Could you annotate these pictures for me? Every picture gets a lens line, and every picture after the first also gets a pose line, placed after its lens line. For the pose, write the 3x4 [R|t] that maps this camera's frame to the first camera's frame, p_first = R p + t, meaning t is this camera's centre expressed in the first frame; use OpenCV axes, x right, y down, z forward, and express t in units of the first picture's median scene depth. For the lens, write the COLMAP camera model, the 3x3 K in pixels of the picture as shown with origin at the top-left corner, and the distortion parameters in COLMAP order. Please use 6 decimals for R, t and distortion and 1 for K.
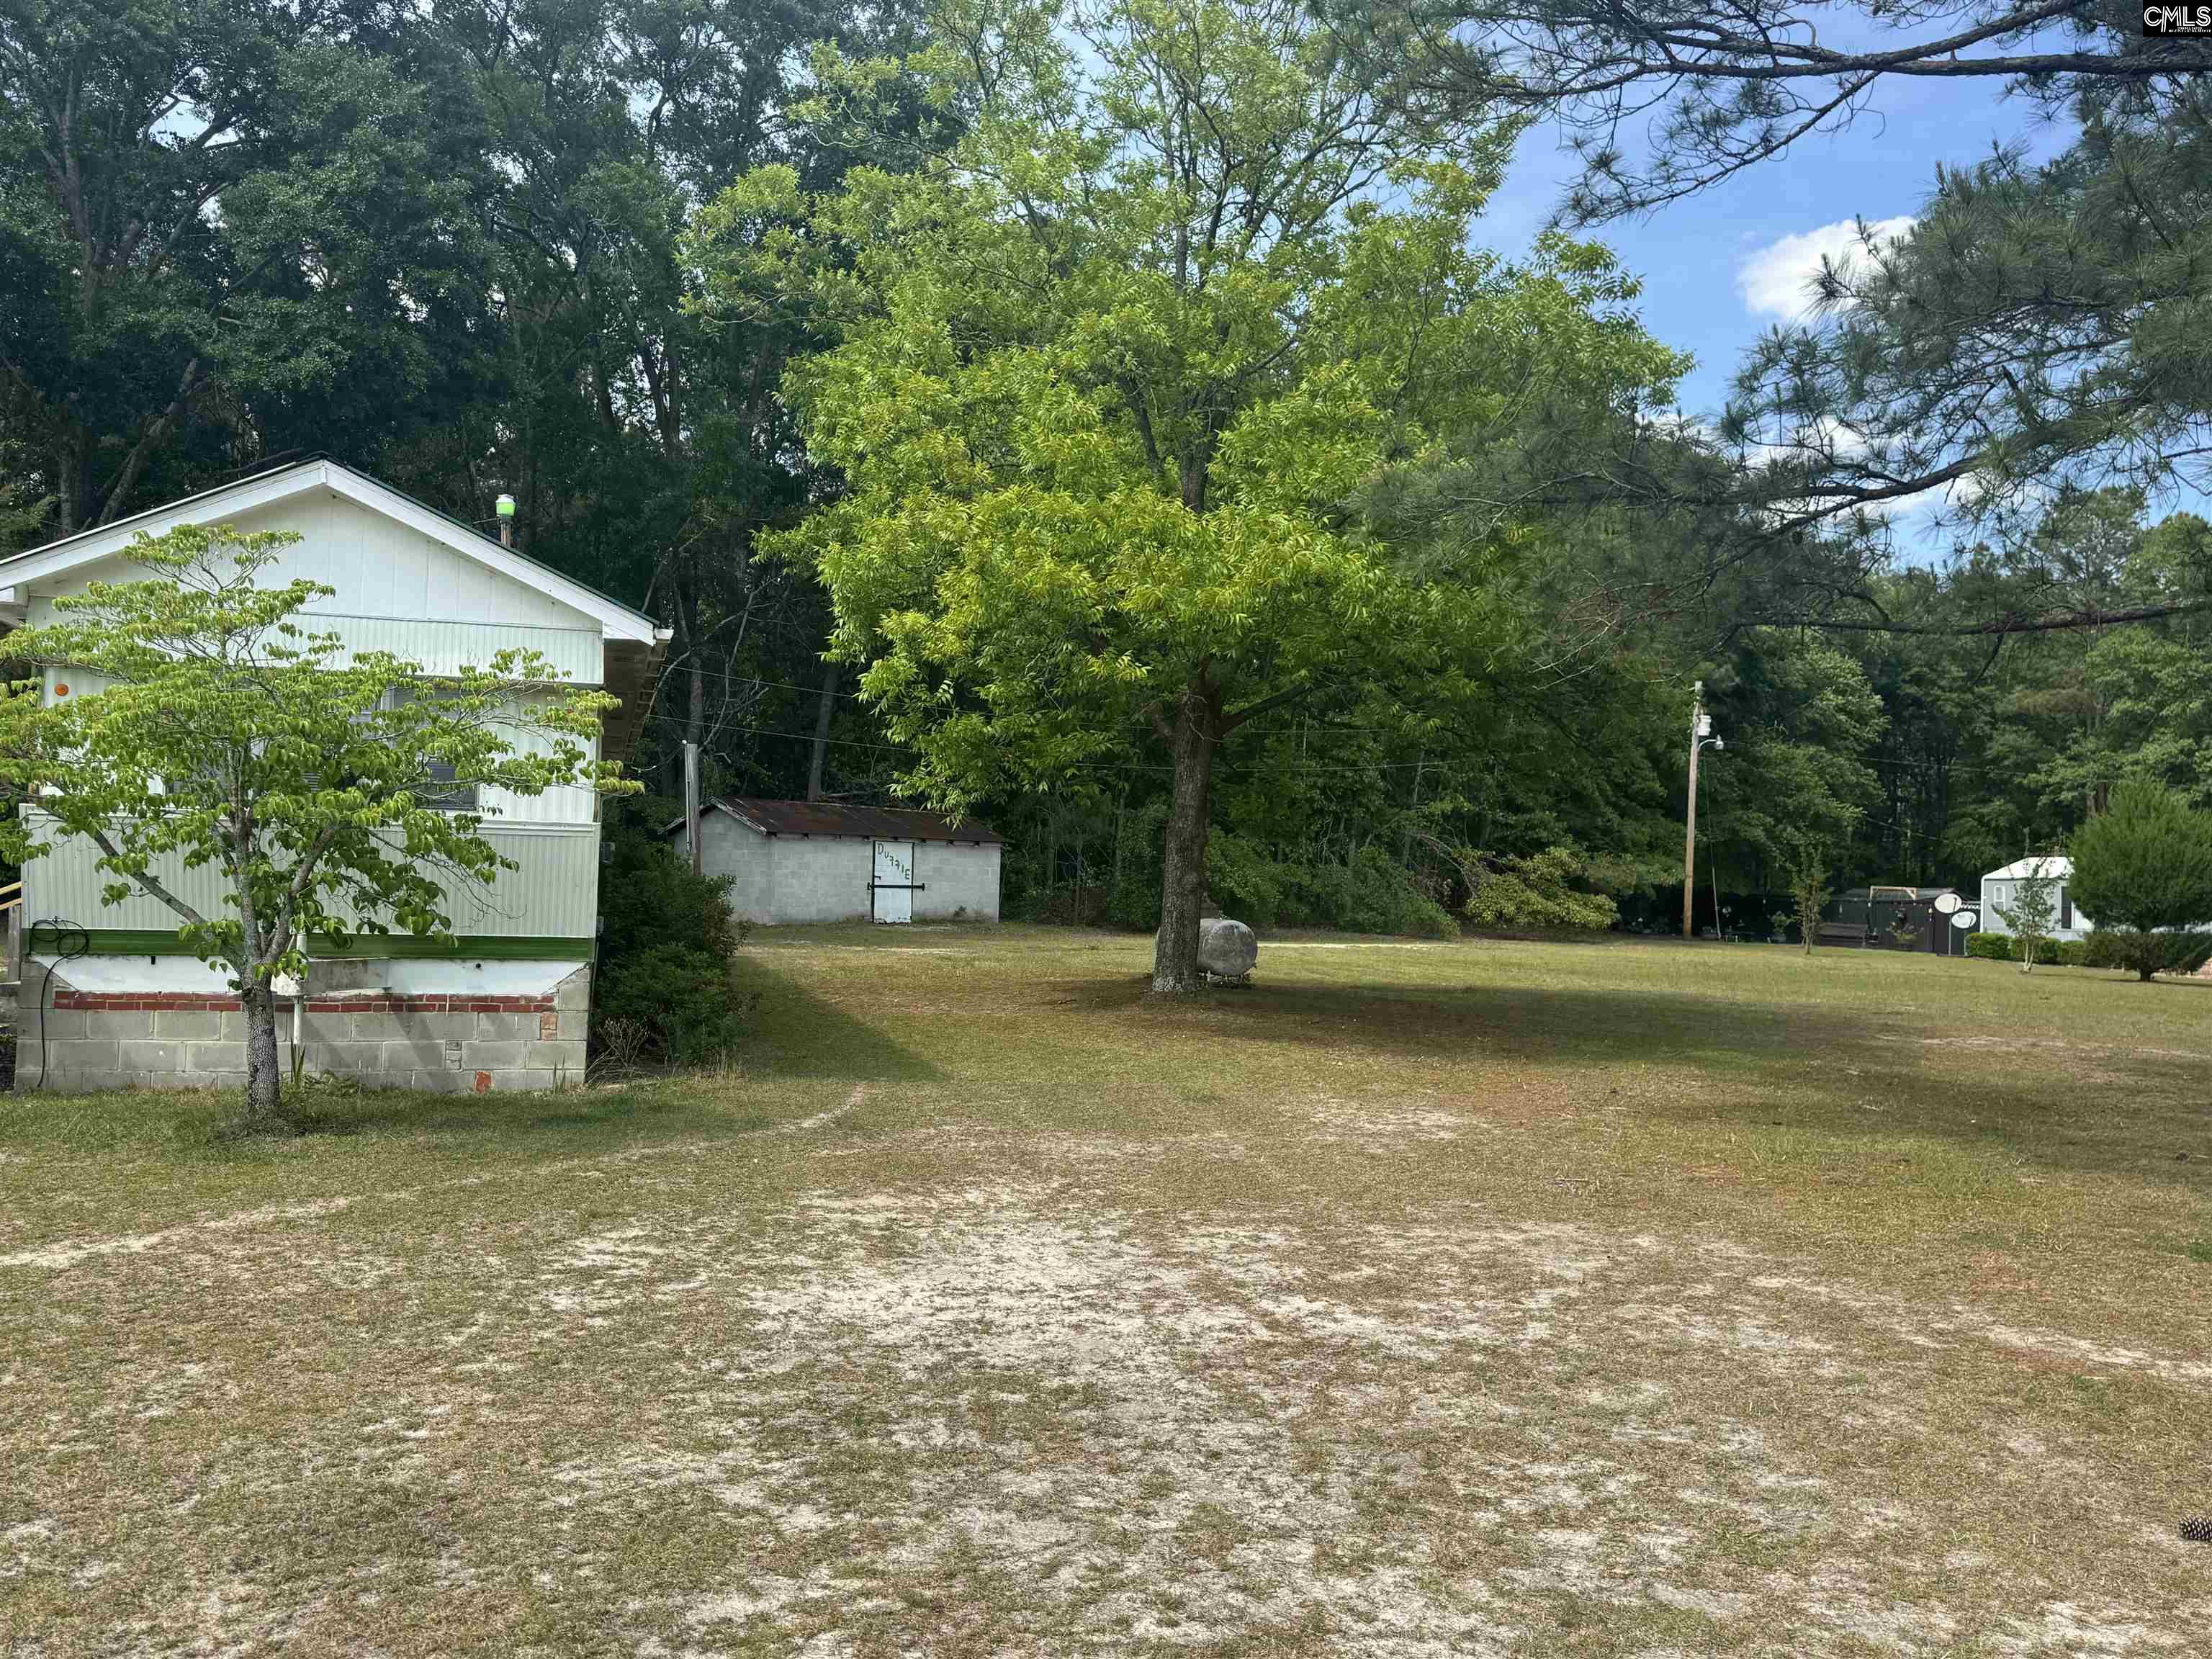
lens RADIAL K [[2128.9, 0, 1112.4], [0, 2128.9, 835.4], [0, 0, 1]] dist [0.061101, -0.015565]
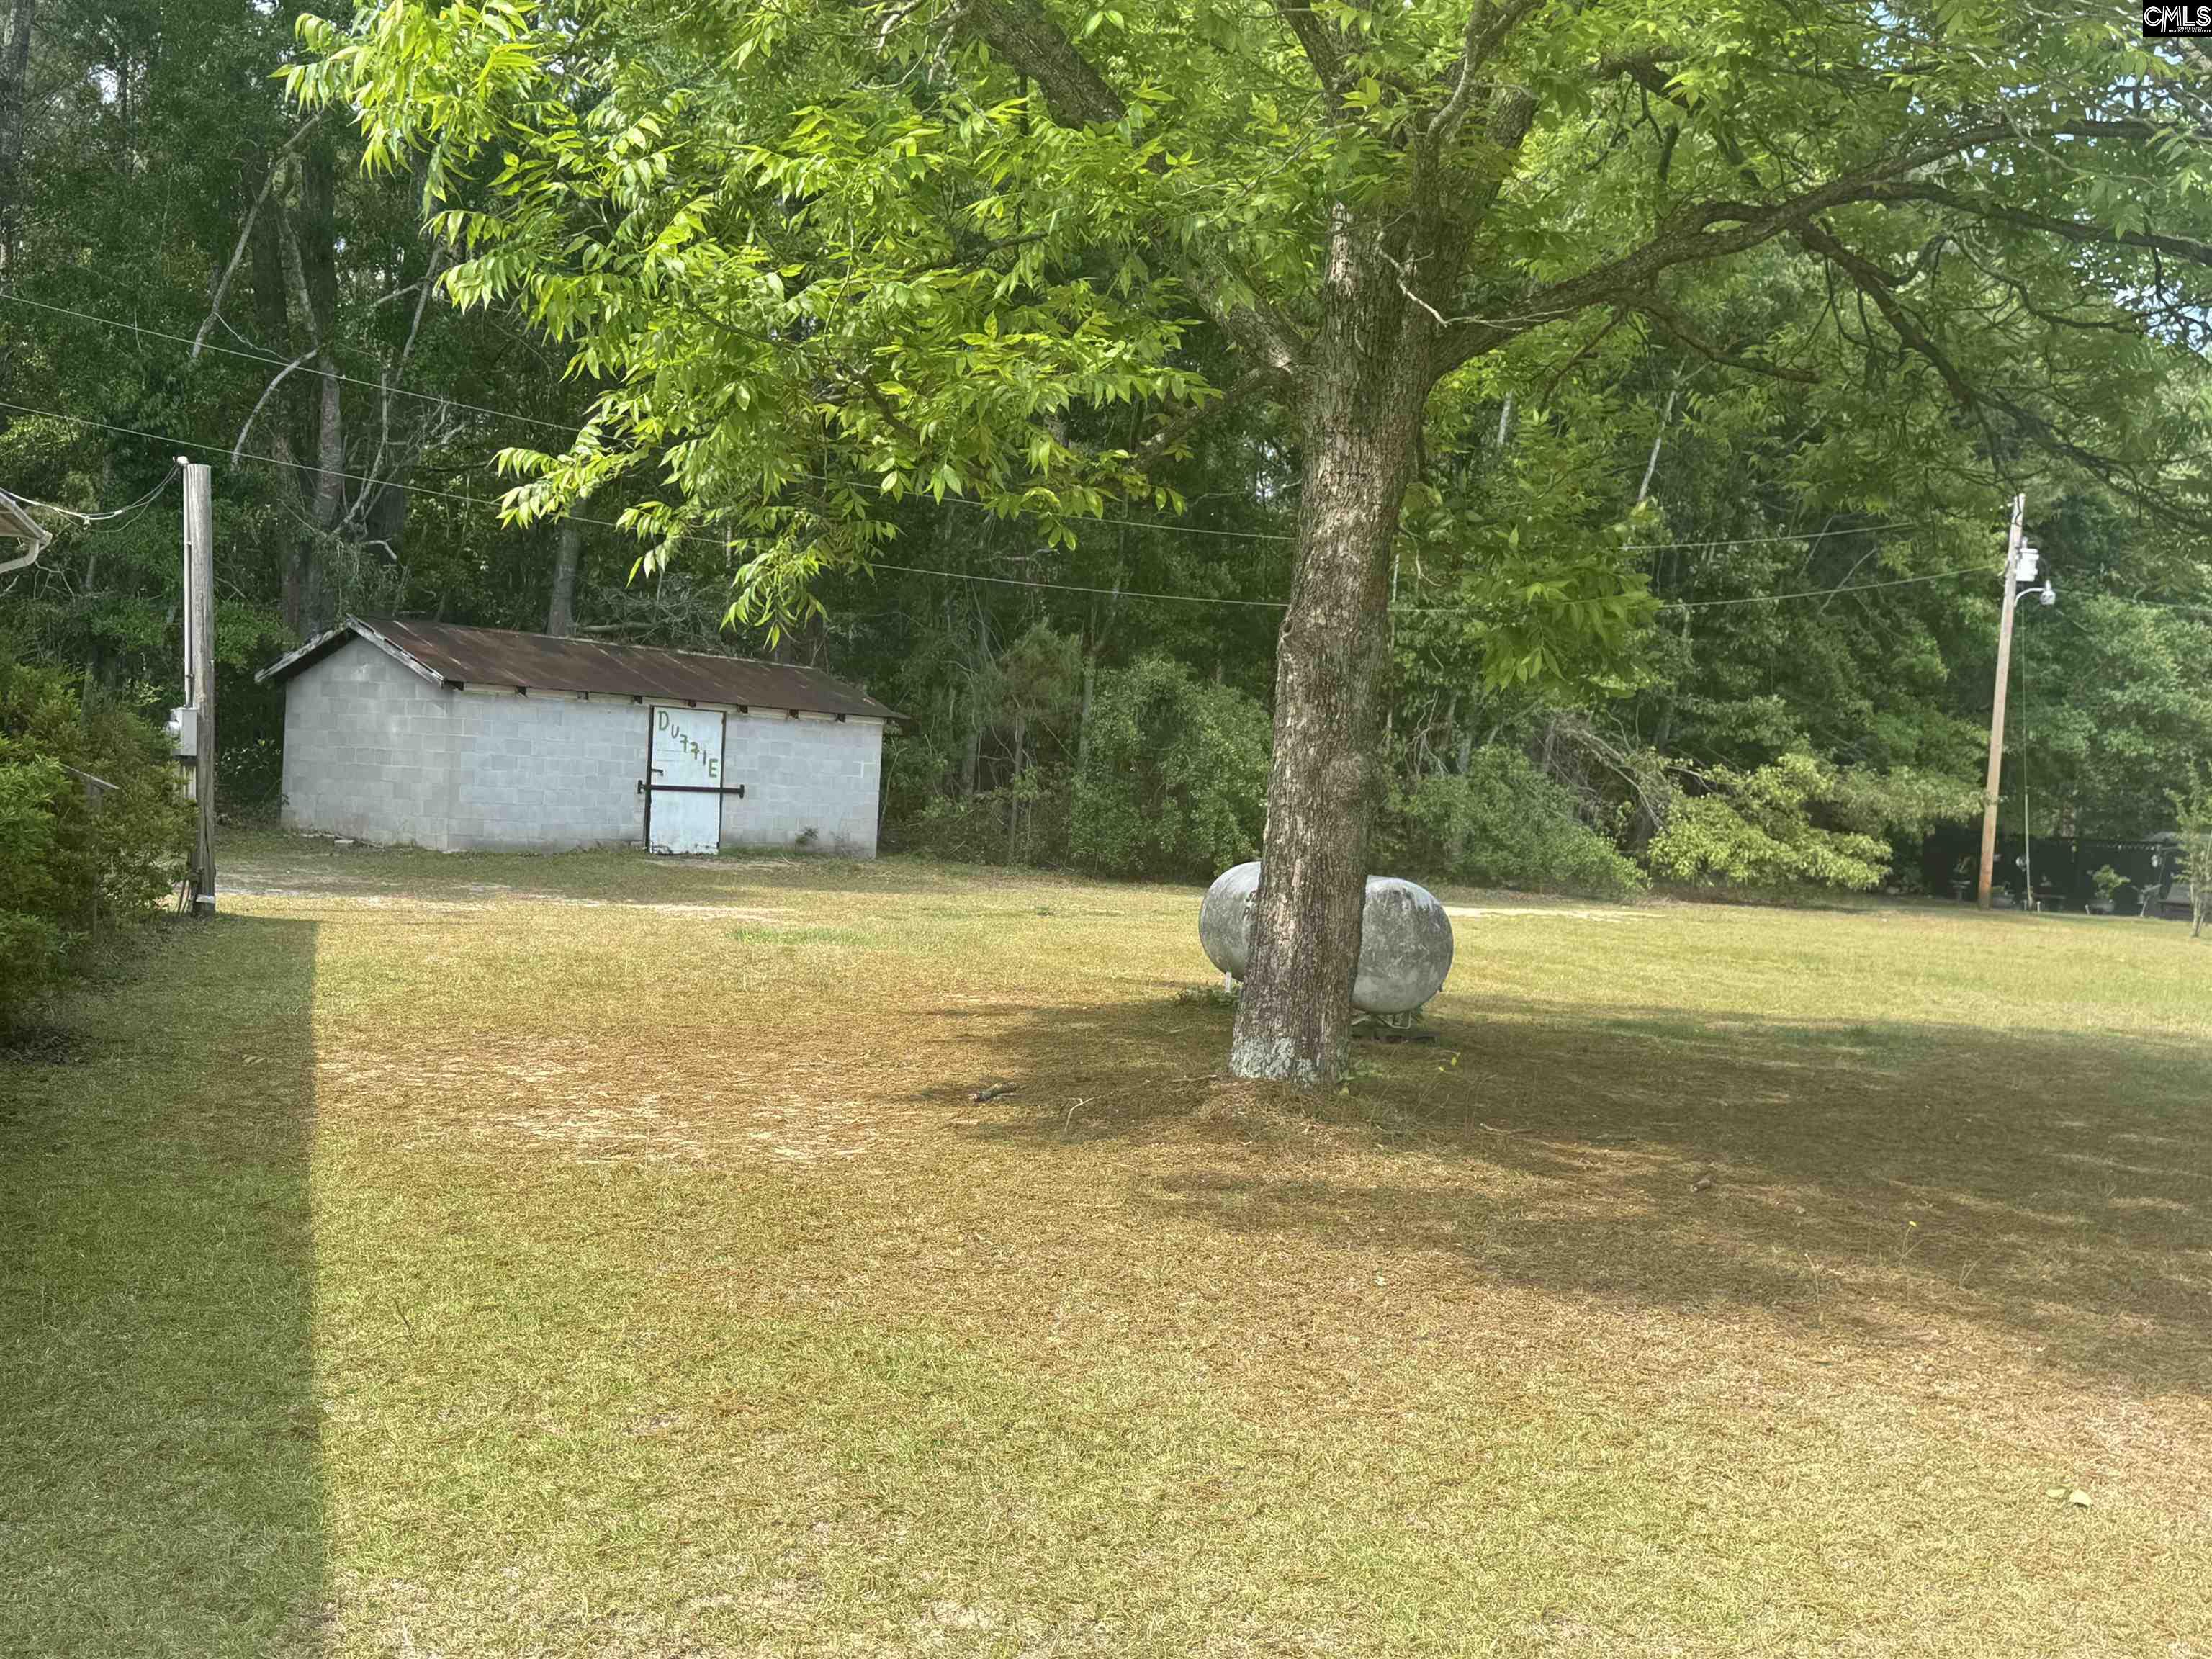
lens RADIAL K [[2518.0, 0, 1108.4], [0, 2518.0, 838.2], [0, 0, 1]] dist [0.106028, 0.000000]
pose [[0.999336, 0.025806, 0.025707, -0.007340], [-0.026732, 0.998982, 0.036331, 0.008309], [-0.024743, -0.036995, 0.999009, 0.277615]]
